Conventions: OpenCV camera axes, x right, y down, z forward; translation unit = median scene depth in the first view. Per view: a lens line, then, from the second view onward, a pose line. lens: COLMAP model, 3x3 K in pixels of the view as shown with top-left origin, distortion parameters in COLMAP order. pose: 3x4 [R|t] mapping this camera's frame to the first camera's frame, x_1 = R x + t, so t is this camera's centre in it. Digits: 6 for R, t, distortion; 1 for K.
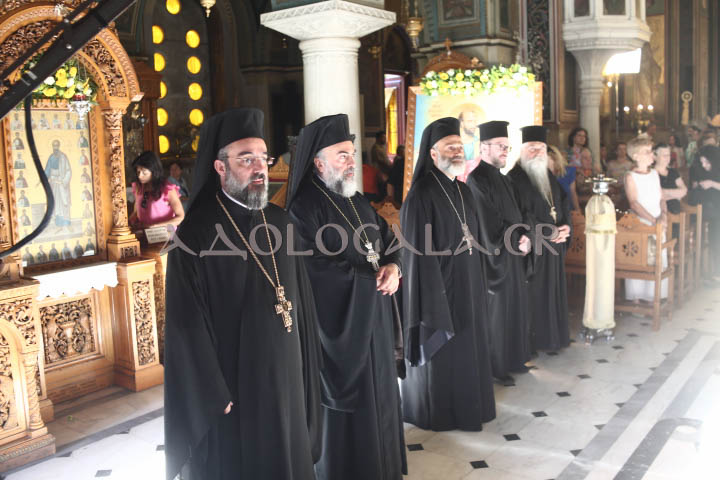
lens RADIAL K [[727.1, 0, 360.0], [0, 727.1, 240.0], [0, 0, 1]] dist [-0.129453, 0.102222]
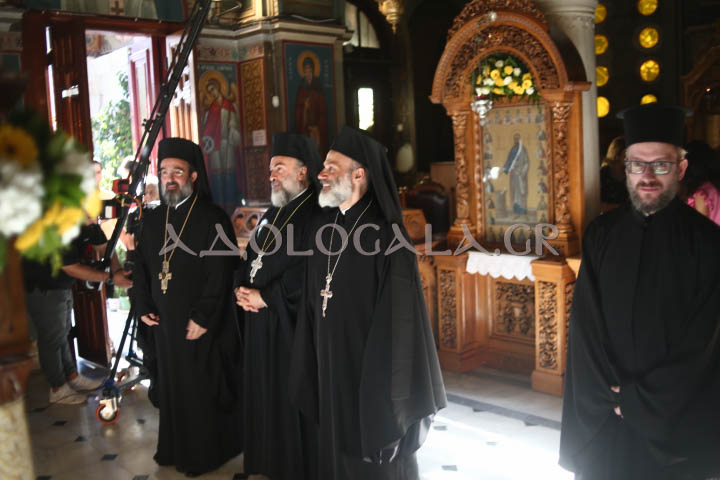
lens RADIAL K [[727.1, 0, 360.0], [0, 727.1, 240.0], [0, 0, 1]] dist [-0.129453, 0.102222]
pose [[-0.165949, 0.157600, -0.973459, 0.679757], [-0.079166, 0.981832, 0.172452, -0.147370], [0.982951, 0.105683, -0.150457, 0.917445]]
